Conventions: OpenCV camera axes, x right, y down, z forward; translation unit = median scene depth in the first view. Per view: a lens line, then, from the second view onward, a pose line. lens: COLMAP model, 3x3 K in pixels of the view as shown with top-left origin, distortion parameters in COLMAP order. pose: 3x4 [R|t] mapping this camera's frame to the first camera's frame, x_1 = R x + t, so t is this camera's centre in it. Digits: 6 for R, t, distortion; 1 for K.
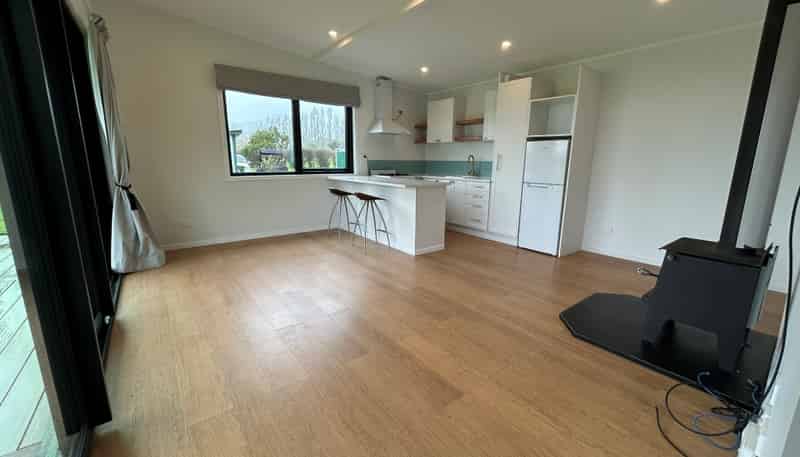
lens RADIAL K [[320.6, 0, 400.0], [0, 320.6, 228.5], [0, 0, 1]] dist [0.000641, -0.000039]
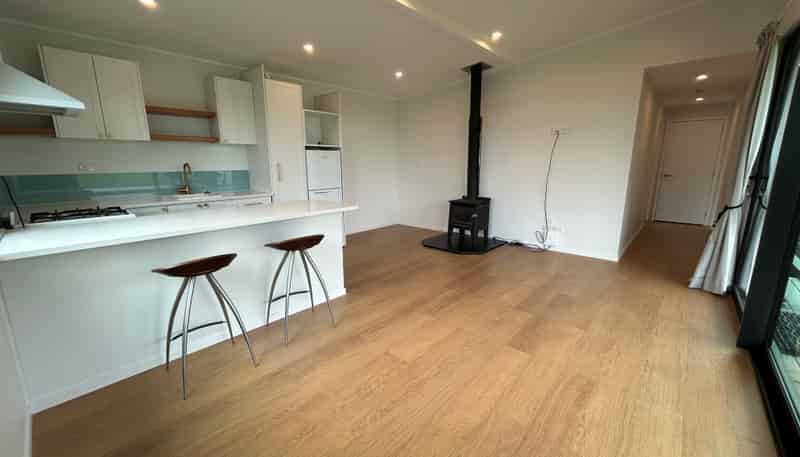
lens RADIAL K [[334.0, 0, 400.0], [0, 334.0, 228.5], [0, 0, 1]] dist [-0.001387, -0.000122]
pose [[-0.200911, -0.197890, 0.959414, -0.572995], [0.212774, 0.947187, 0.239925, -0.183295], [-0.956223, 0.252342, -0.148194, 0.757111]]
